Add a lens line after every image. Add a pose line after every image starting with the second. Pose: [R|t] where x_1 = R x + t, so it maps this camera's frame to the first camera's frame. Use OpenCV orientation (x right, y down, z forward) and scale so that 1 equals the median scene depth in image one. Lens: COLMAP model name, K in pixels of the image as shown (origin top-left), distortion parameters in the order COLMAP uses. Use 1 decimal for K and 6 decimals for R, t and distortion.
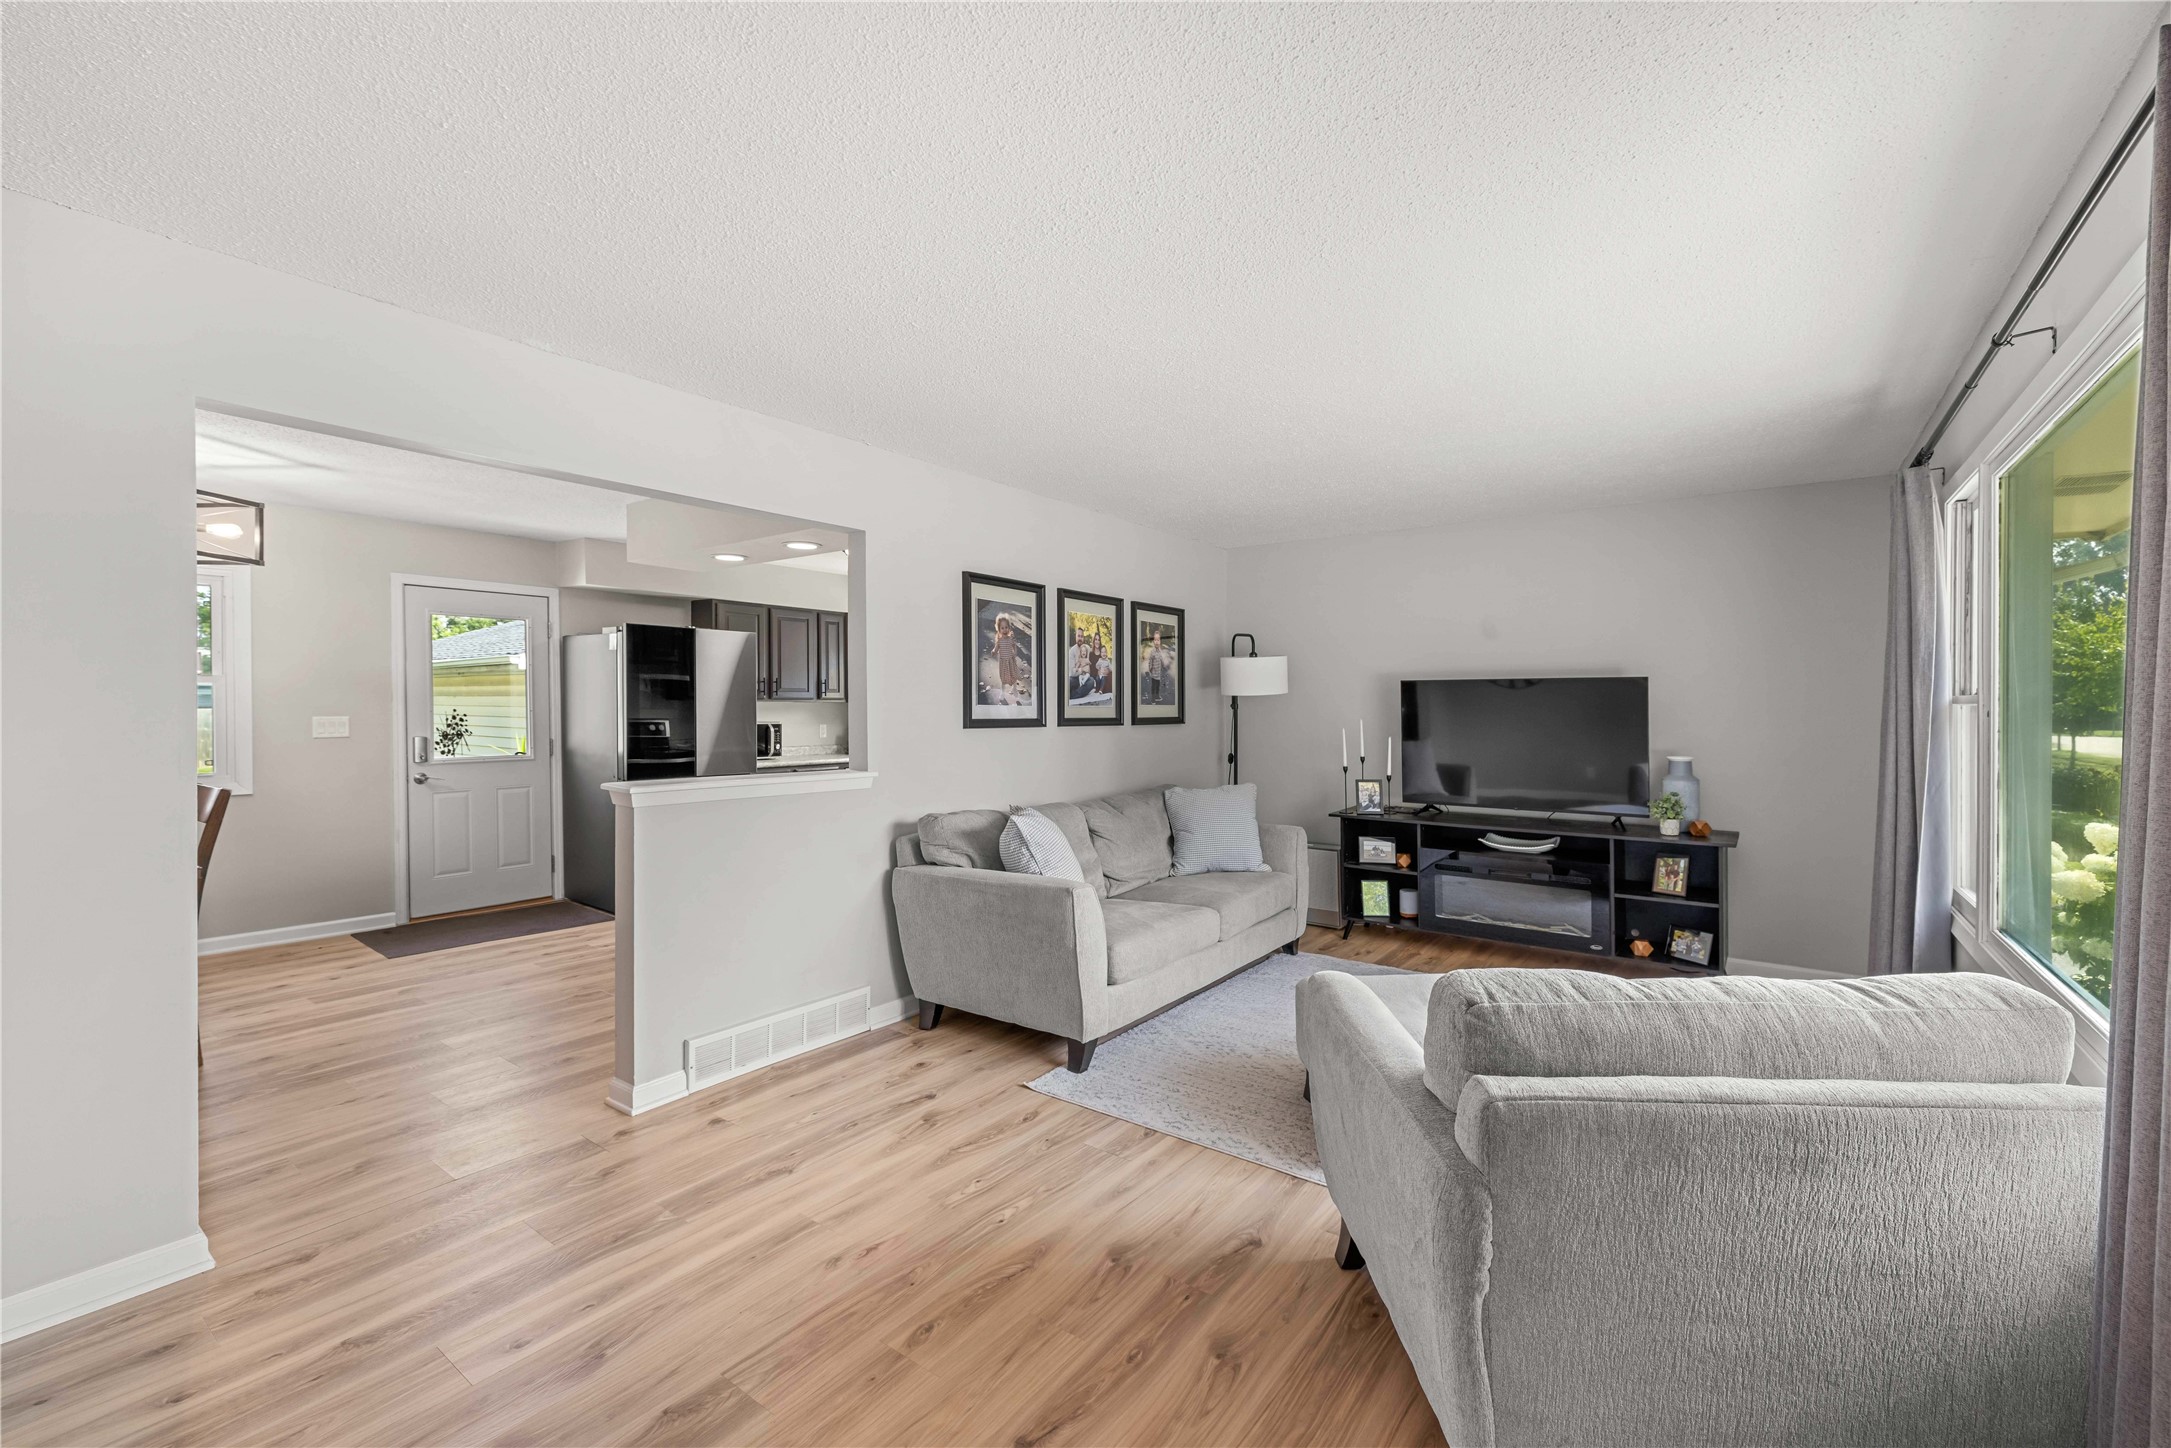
lens RADIAL K [[928.2, 0, 1080.4], [0, 928.2, 719.8], [0, 0, 1]] dist [0.000320, -0.000017]
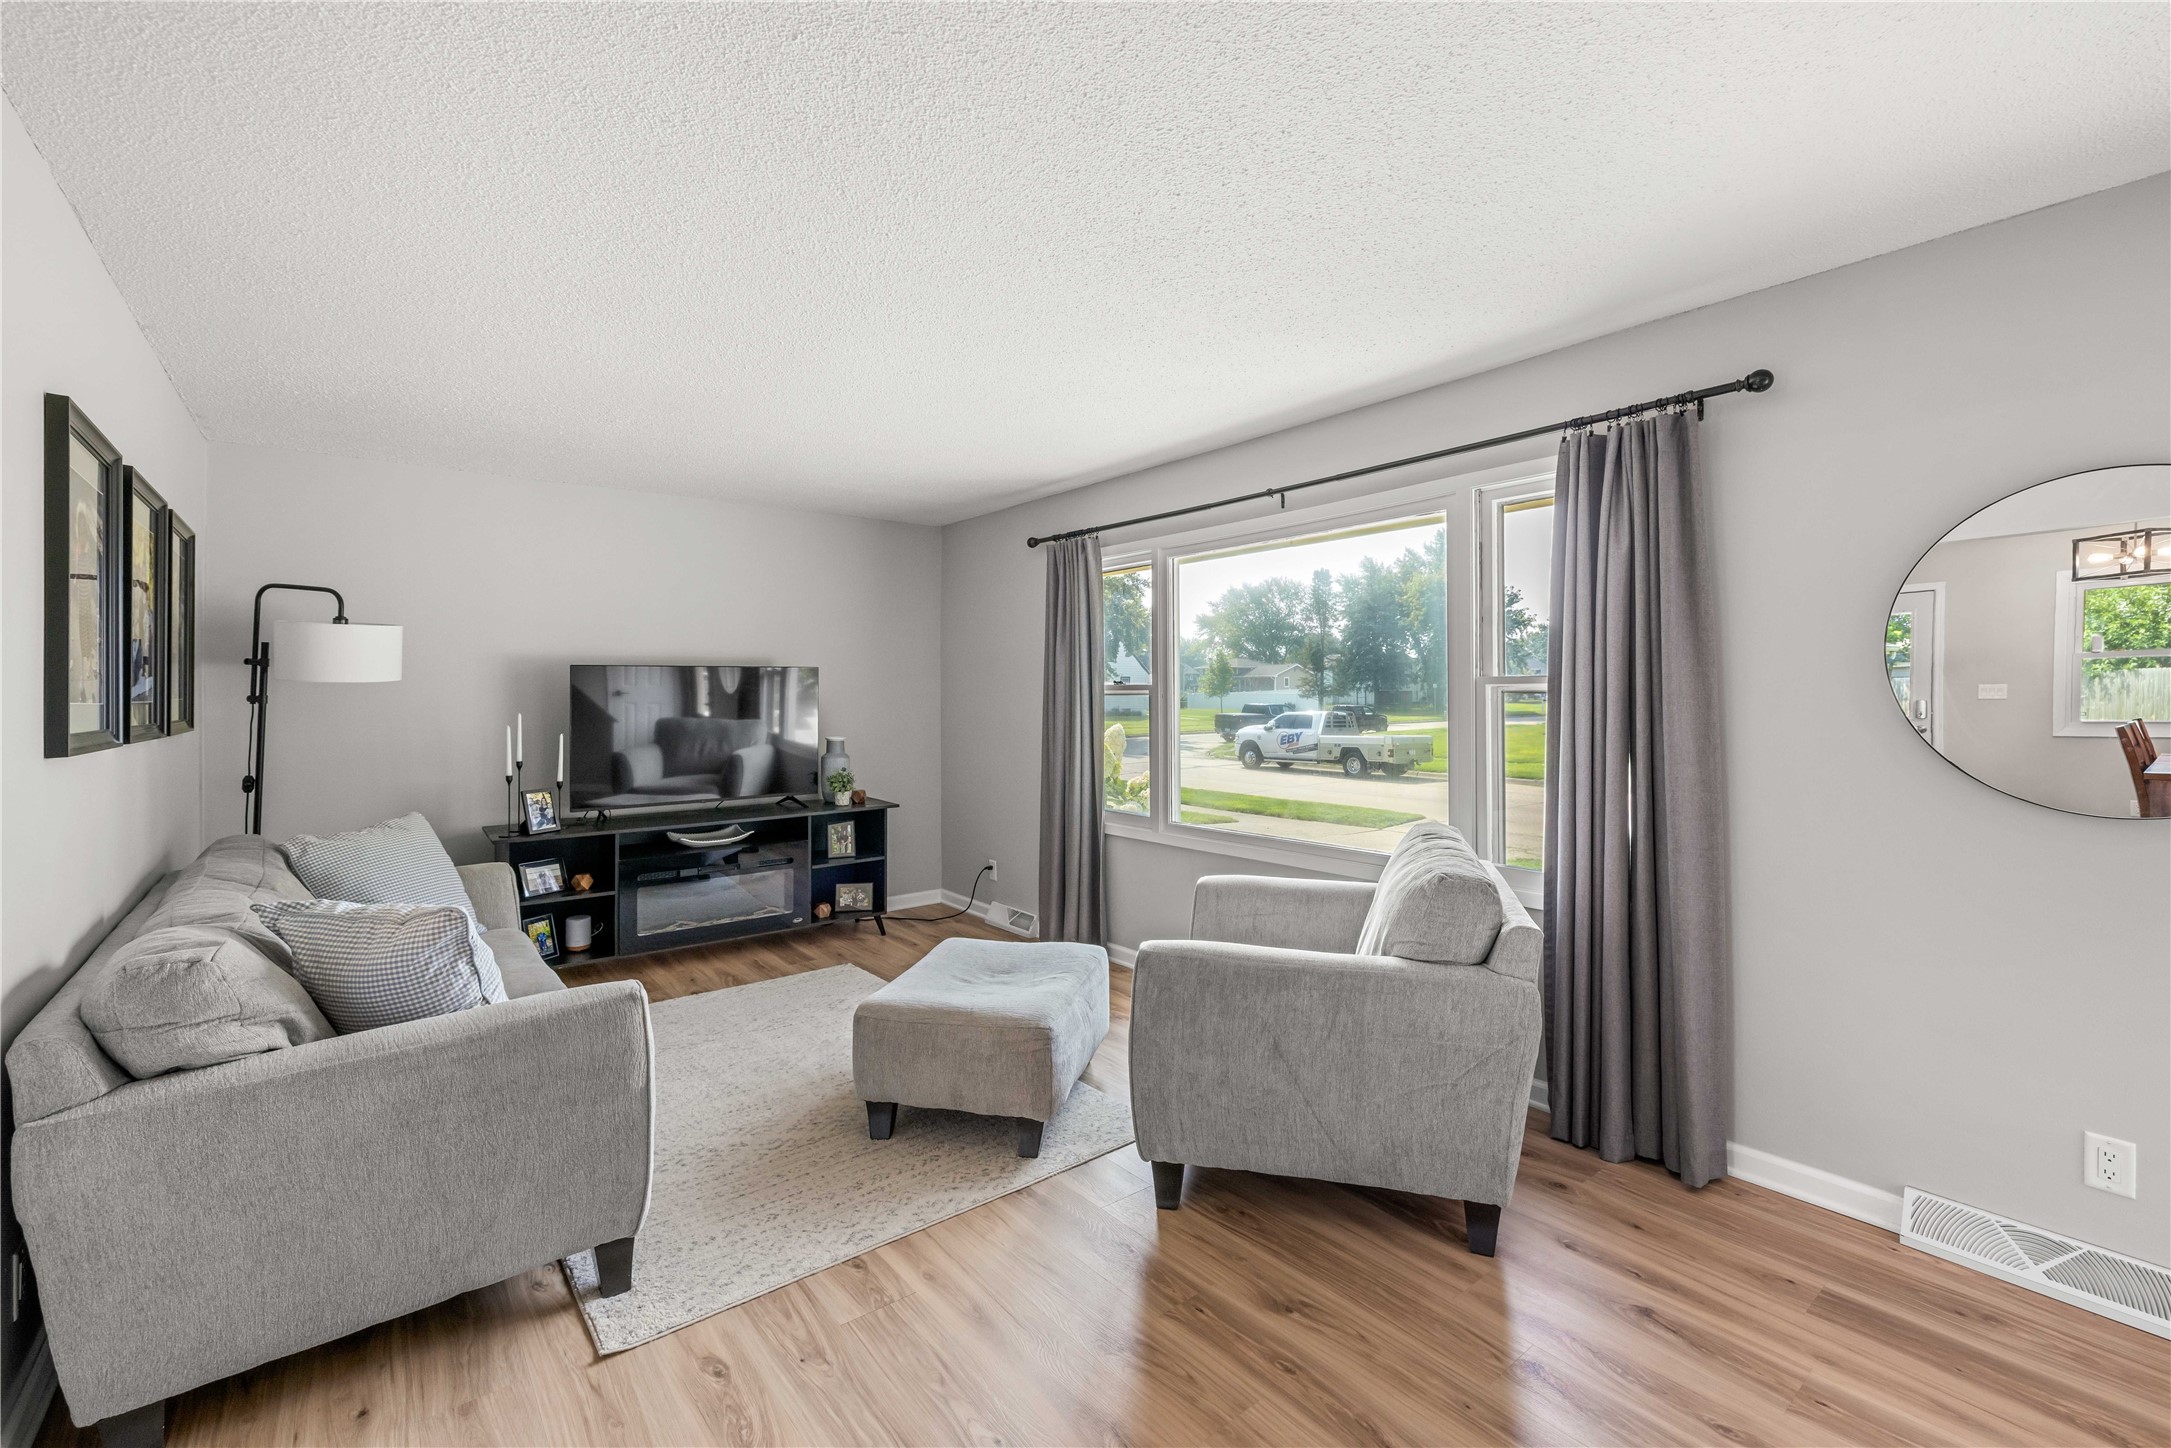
lens RADIAL K [[928.2, 0, 1096.9], [0, 928.2, 683.2], [0, 0, 1]] dist [0.000320, -0.000017]
pose [[0.245839, 0.002810, 0.969307, -0.511610], [0.021979, 0.999723, -0.008472, -0.013306], [-0.969061, 0.023387, 0.245709, 0.514144]]
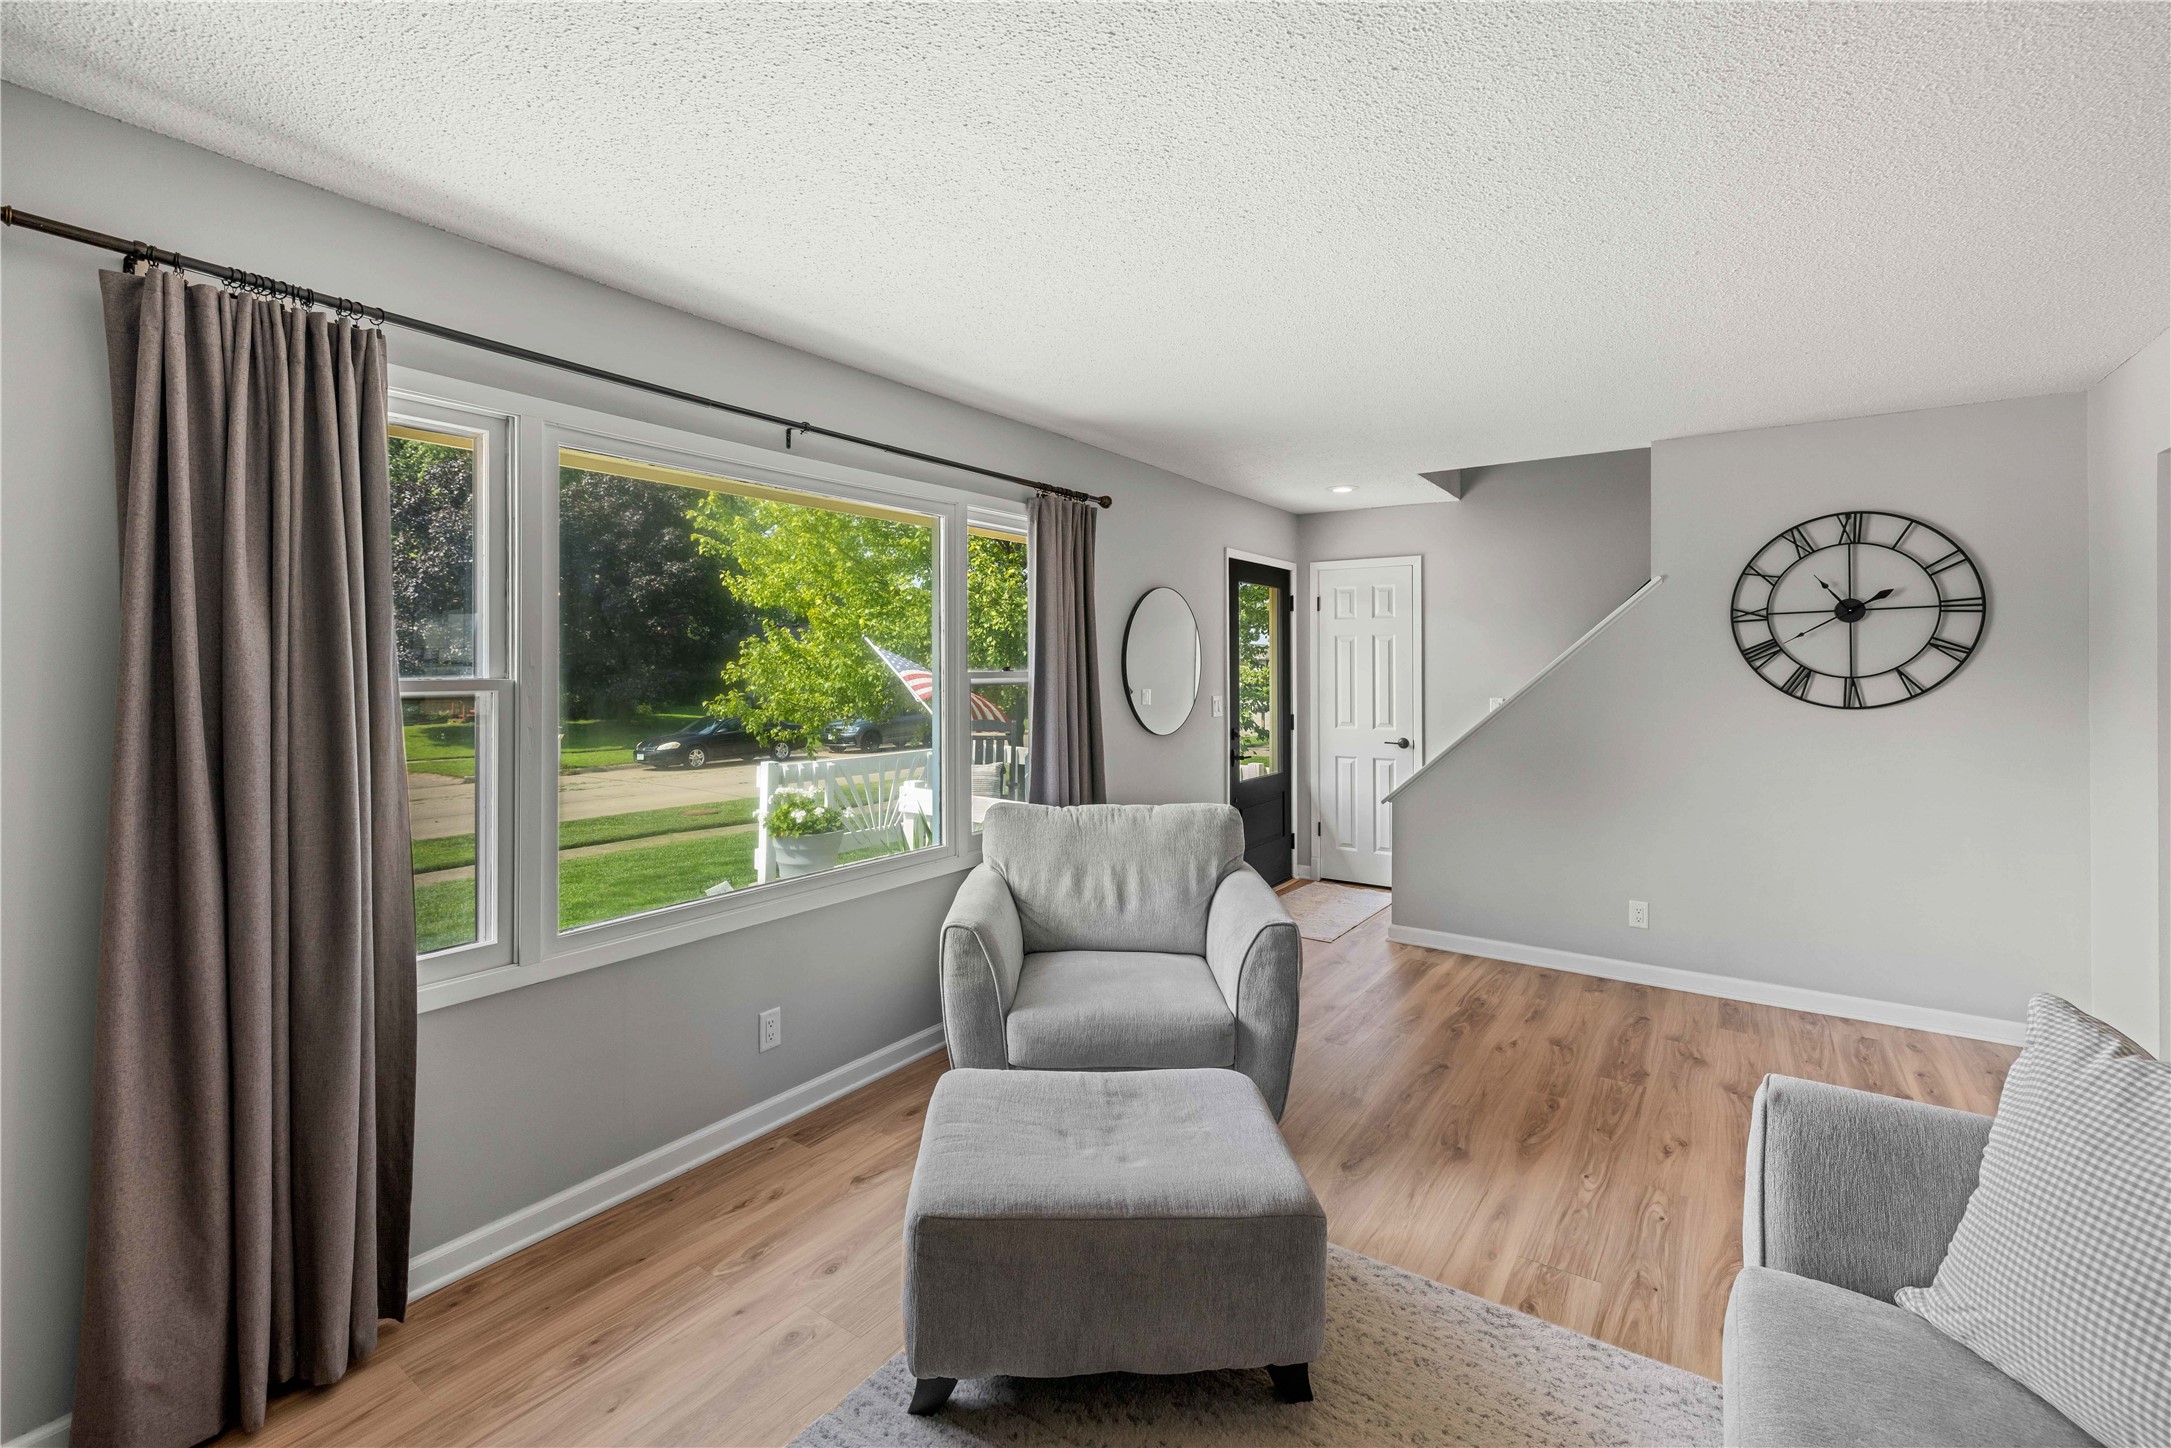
lens RADIAL K [[928.2, 0, 1088.7], [0, 928.2, 672.2], [0, 0, 1]] dist [0.000320, -0.000017]
pose [[-0.999627, -0.002828, -0.027167, 0.356892], [-0.003327, 0.999826, 0.018330, -0.039028], [0.027110, 0.018413, -0.999463, 1.408166]]
